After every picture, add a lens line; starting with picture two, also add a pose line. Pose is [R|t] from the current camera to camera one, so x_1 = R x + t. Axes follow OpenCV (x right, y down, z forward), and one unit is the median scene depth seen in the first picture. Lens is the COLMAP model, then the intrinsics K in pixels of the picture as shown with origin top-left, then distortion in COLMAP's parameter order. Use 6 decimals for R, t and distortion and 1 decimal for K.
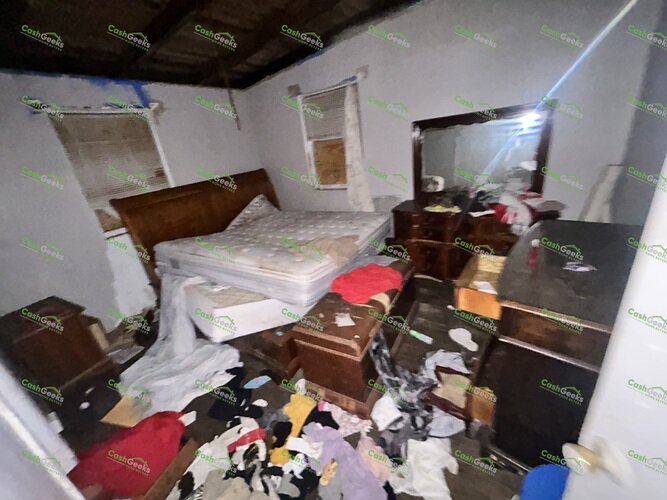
lens RADIAL K [[271.0, 0, 337.0], [0, 271.0, 249.3], [0, 0, 1]] dist [0.000057, 0.011762]
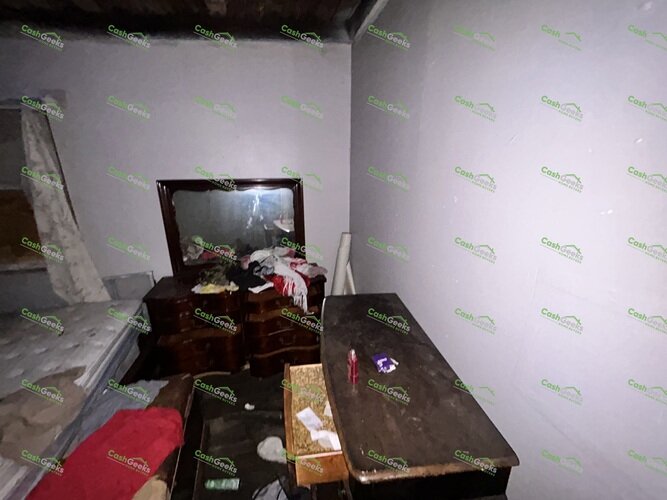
lens RADIAL K [[270.1, 0, 330.2], [0, 270.1, 251.2], [0, 0, 1]] dist [0.000790, 0.000563]
pose [[0.675131, -0.099383, 0.730973, 0.039615], [0.203220, 0.977599, -0.054781, -0.150875], [-0.709154, 0.185533, 0.680204, 0.195043]]
